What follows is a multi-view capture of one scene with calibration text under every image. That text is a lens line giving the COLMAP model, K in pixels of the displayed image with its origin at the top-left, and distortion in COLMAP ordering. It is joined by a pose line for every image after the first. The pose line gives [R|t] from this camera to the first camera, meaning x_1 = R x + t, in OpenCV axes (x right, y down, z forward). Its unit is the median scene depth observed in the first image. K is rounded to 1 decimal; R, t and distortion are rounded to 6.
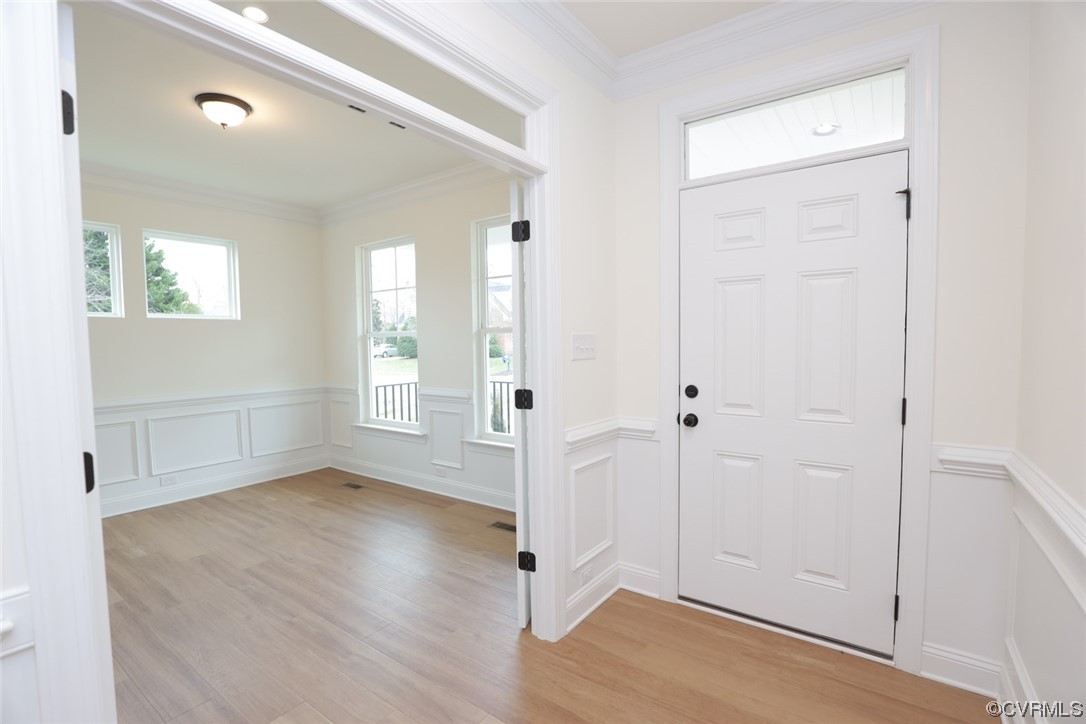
lens RADIAL K [[502.5, 0, 544.7], [0, 502.5, 370.6], [0, 0, 1]] dist [-0.017633, 0.000076]
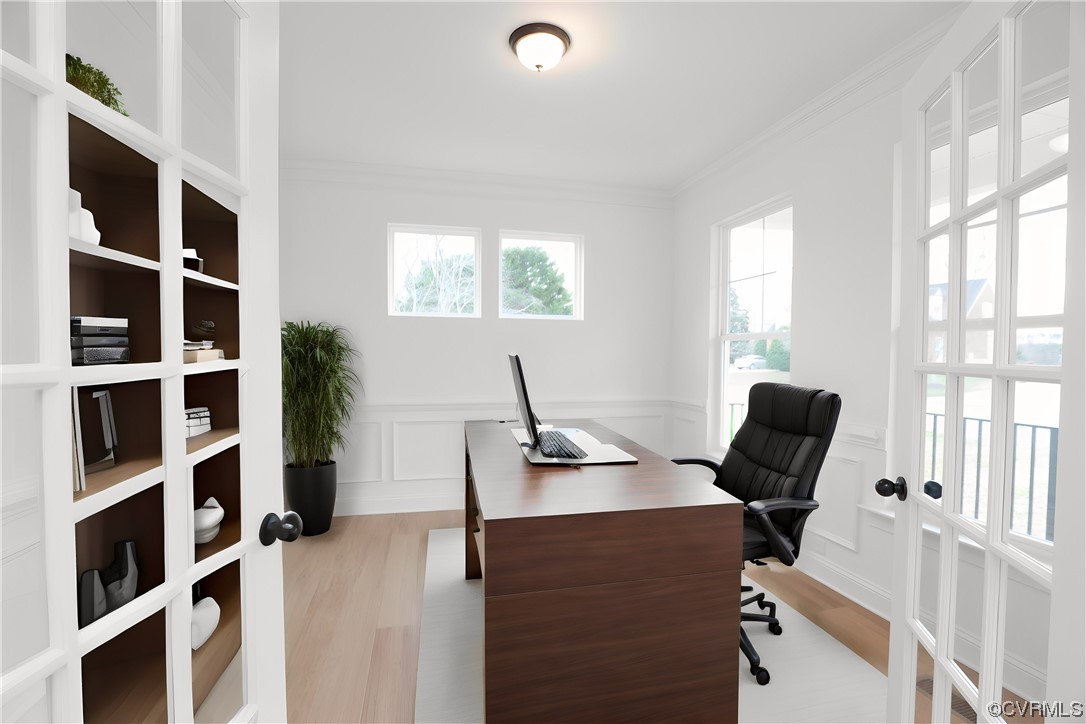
lens RADIAL K [[503.1, 0, 543.4], [0, 503.1, 368.3], [0, 0, 1]] dist [-0.018438, 0.000262]
pose [[0.760689, 0.036707, -0.648078, -0.056729], [-0.054569, 0.998482, -0.007496, -0.002376], [0.646819, 0.041067, 0.761537, 0.229404]]
